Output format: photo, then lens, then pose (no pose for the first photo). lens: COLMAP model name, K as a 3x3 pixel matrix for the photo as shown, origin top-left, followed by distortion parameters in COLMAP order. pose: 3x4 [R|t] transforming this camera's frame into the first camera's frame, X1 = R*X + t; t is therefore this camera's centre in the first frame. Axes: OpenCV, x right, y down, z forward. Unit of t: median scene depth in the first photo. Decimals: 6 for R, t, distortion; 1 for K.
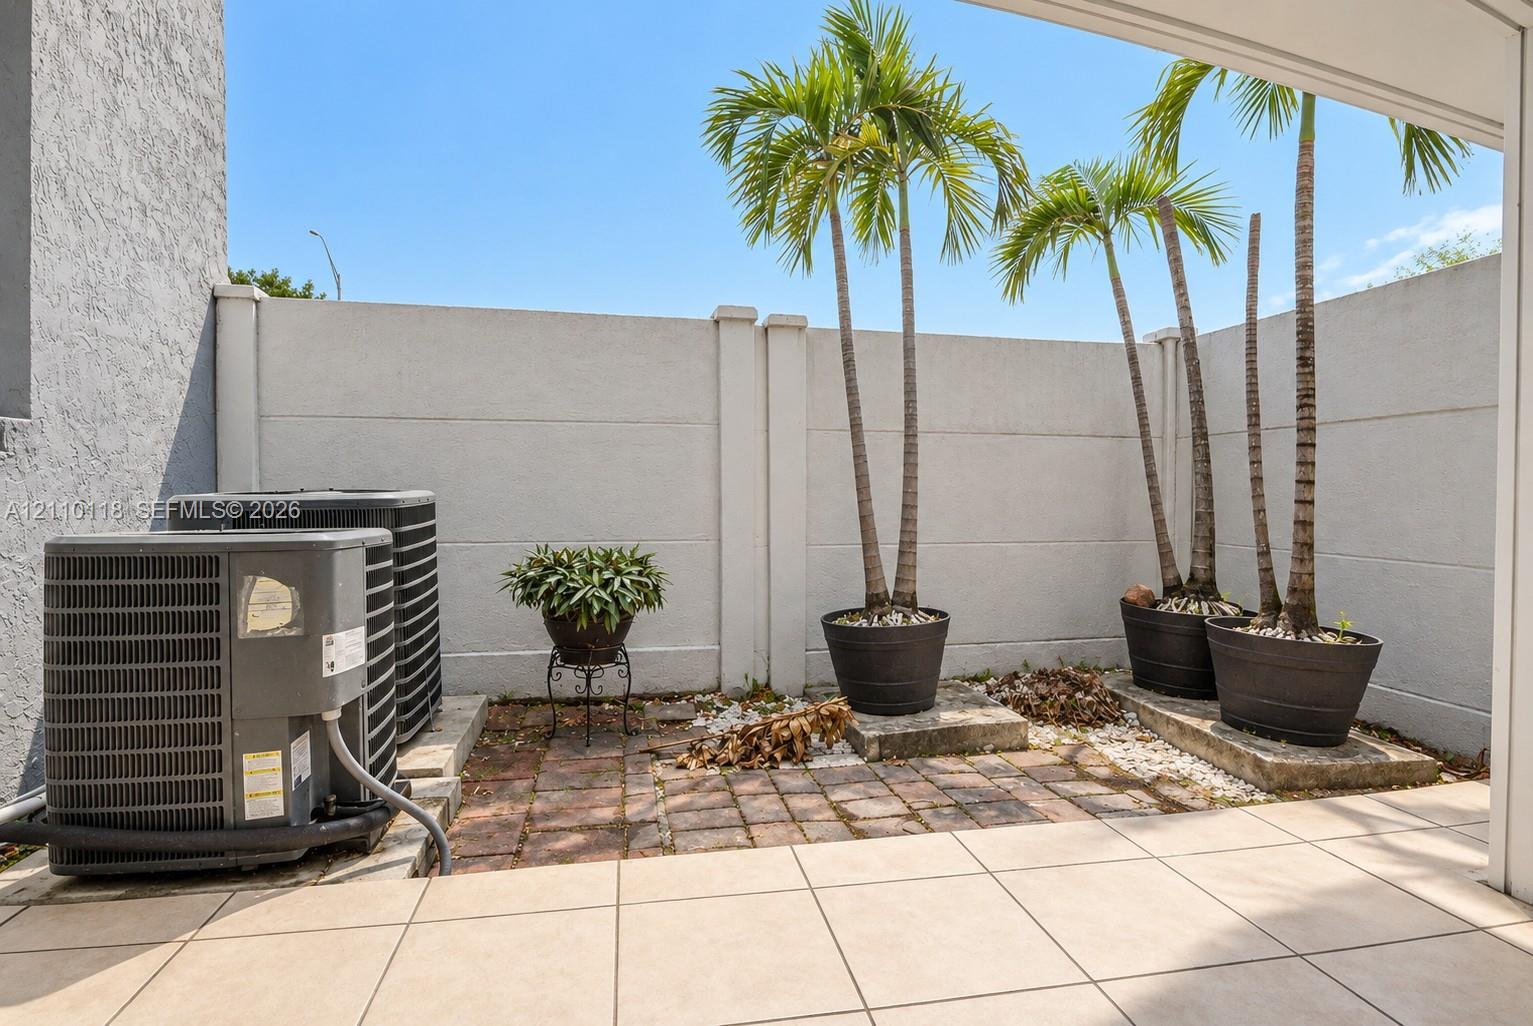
lens RADIAL K [[696.6, 0, 766.5], [0, 696.6, 513.0], [0, 0, 1]] dist [-0.002191, -0.000083]
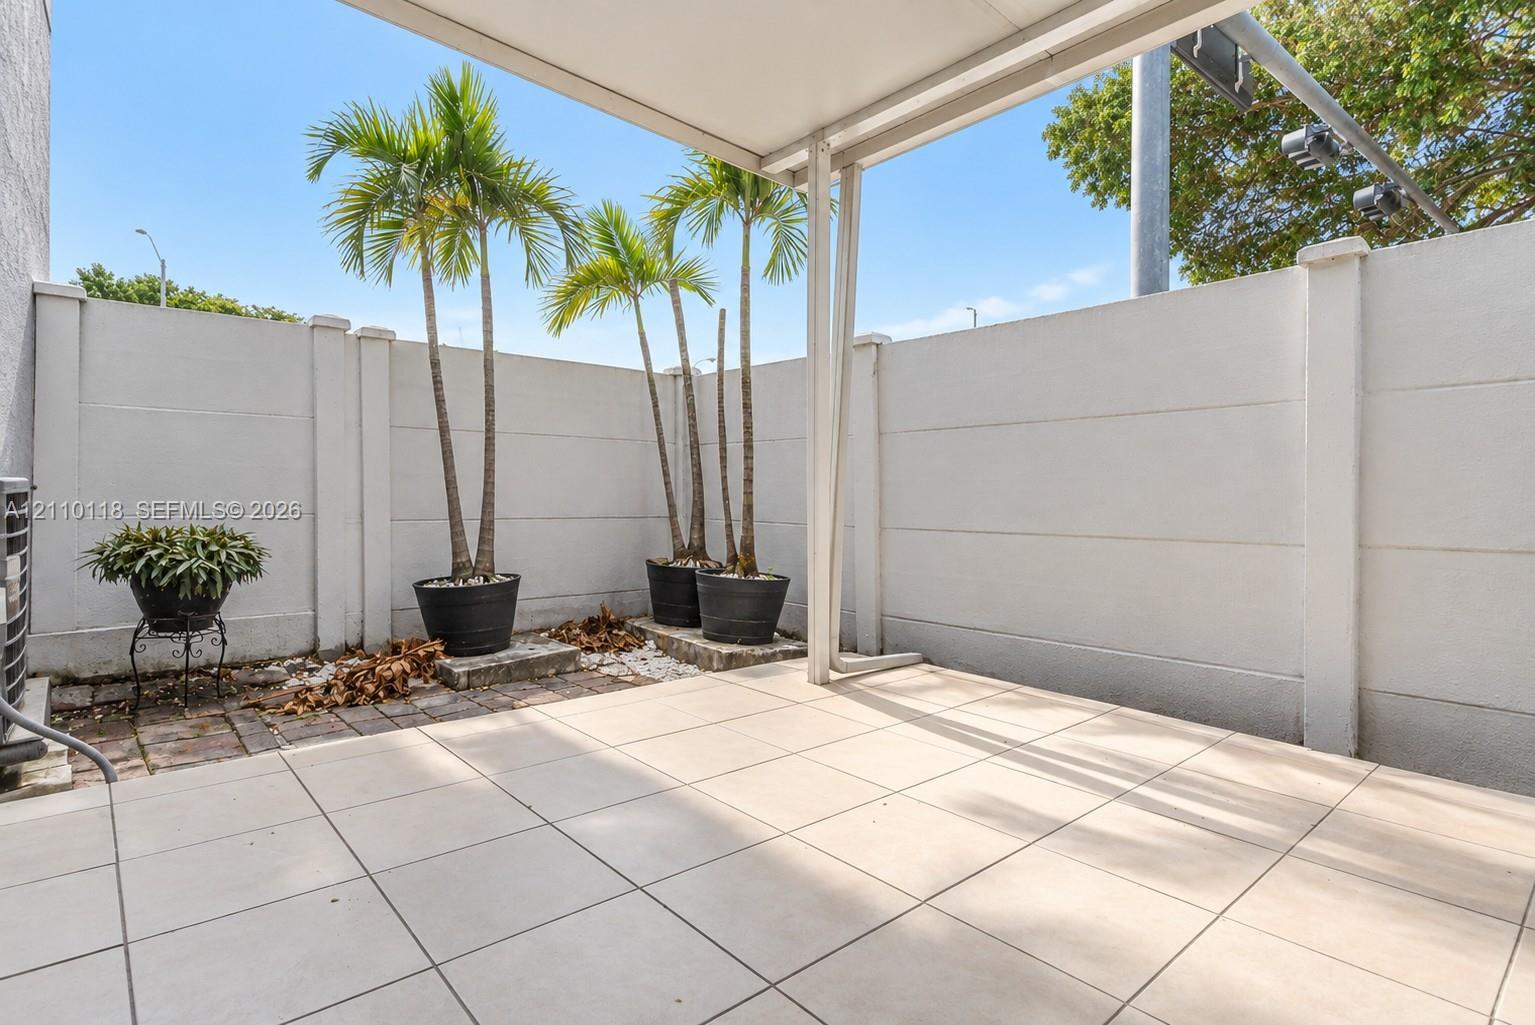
lens RADIAL K [[697.6, 0, 767.5], [0, 697.6, 512.5], [0, 0, 1]] dist [-0.002191, -0.000083]
pose [[0.814169, -0.003420, 0.580618, -0.118929], [-0.004420, 0.999917, 0.012087, 0.011452], [-0.580611, -0.012407, 0.814086, -0.325767]]
